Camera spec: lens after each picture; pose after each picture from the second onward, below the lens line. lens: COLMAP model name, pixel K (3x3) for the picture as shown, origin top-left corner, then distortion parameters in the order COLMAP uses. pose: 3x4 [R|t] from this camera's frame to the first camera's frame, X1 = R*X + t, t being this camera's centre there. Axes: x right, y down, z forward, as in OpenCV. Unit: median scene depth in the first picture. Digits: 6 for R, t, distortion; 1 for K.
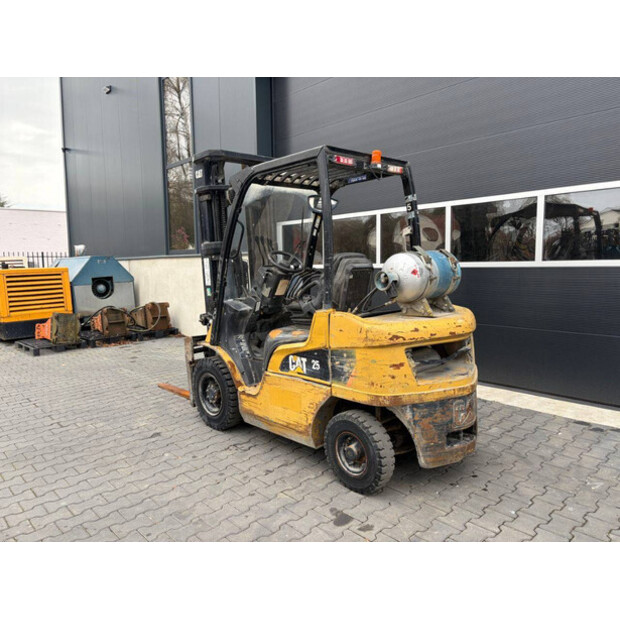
lens RADIAL K [[464.5, 0, 312.9], [0, 464.5, 310.7], [0, 0, 1]] dist [0.045015, -0.037467]
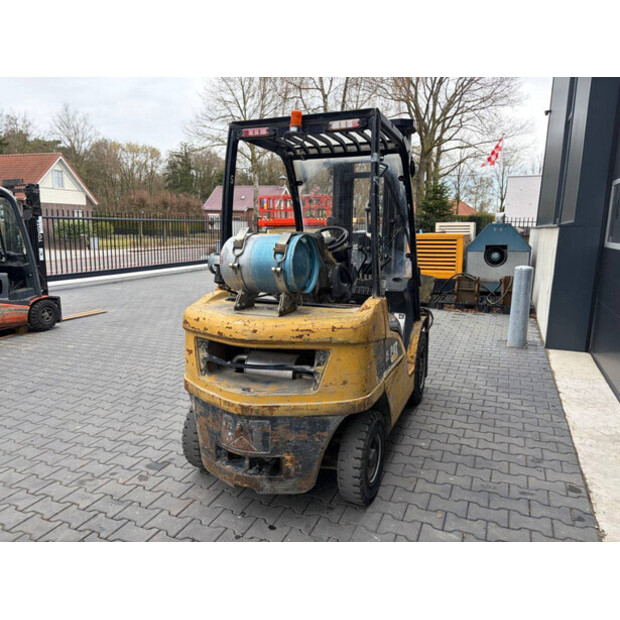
lens RADIAL K [[464.5, 0, 308.8], [0, 464.5, 309.3], [0, 0, 1]] dist [0.045015, -0.037467]
pose [[0.400024, 0.180728, -0.898509, 0.948283], [-0.113197, 0.982601, 0.147246, -0.116242], [0.909487, 0.042807, 0.413522, 0.682155]]
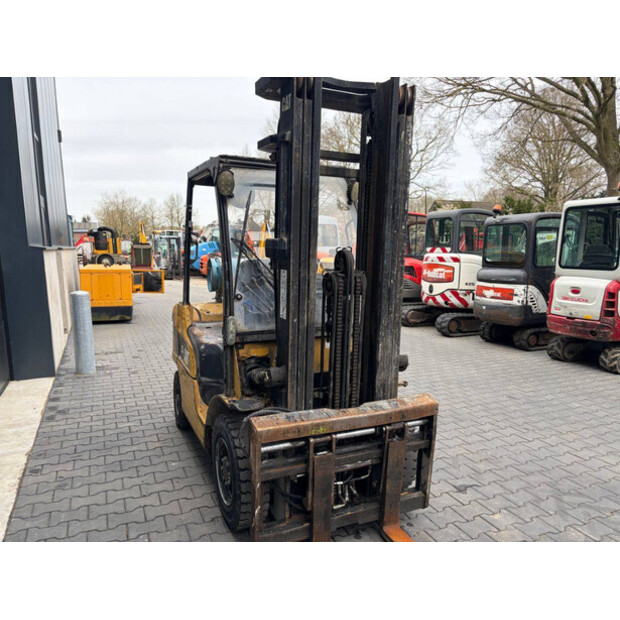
lens RADIAL K [[464.5, 0, 306.1], [0, 464.5, 310.3], [0, 0, 1]] dist [0.045015, -0.037467]
pose [[-0.943743, -0.018464, 0.330164, -0.420402], [0.058679, 0.973244, 0.222156, -0.258043], [-0.325432, 0.229032, -0.917409, 2.115597]]
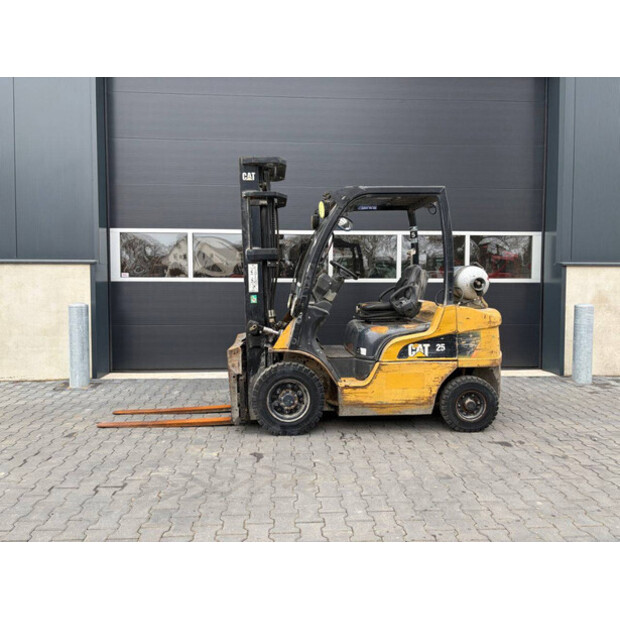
lens RADIAL K [[464.5, 0, 309.5], [0, 464.5, 307.1], [0, 0, 1]] dist [0.045015, -0.037467]
pose [[0.642404, -0.016515, 0.766189, -1.173068], [0.064330, 0.997401, -0.032438, 0.019463], [-0.763662, 0.070127, 0.641797, 0.395772]]
